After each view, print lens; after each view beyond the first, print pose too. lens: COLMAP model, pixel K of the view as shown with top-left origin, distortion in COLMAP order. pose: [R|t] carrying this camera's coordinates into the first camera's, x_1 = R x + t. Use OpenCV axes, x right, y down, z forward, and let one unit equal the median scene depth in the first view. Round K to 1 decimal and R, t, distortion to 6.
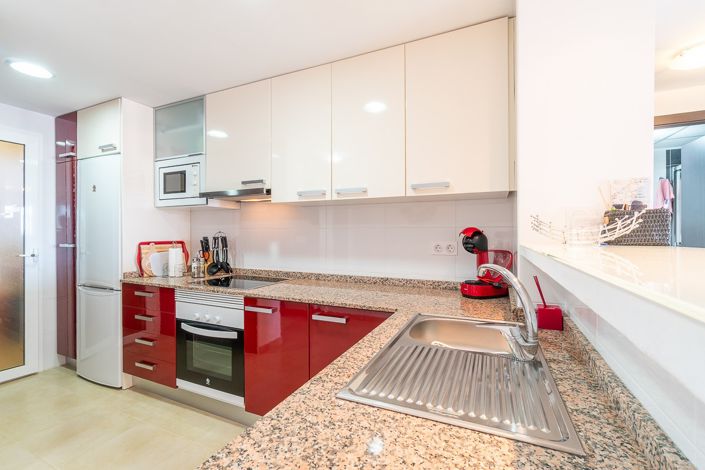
lens RADIAL K [[305.4, 0, 344.3], [0, 305.4, 235.7], [0, 0, 1]] dist [0.020405, -0.008585]
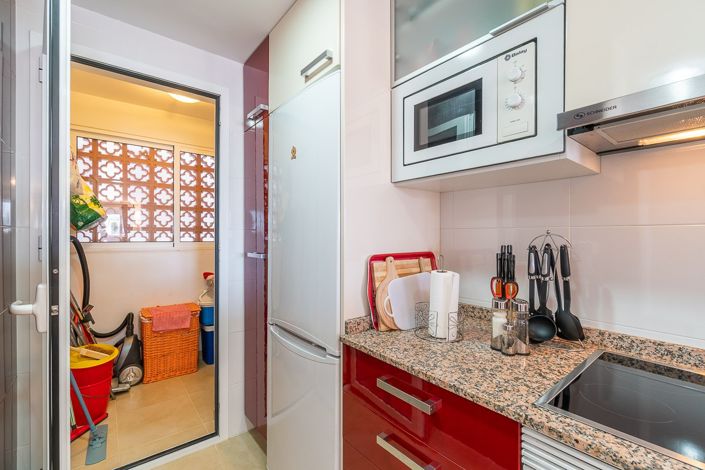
lens RADIAL K [[305.4, 0, 344.3], [0, 305.4, 235.7], [0, 0, 1]] dist [0.020405, -0.008585]
pose [[0.891870, 0.003385, -0.452279, -0.487658], [-0.005459, 0.999980, -0.003281, -0.007228], [0.452259, 0.005395, 0.891870, 0.561218]]
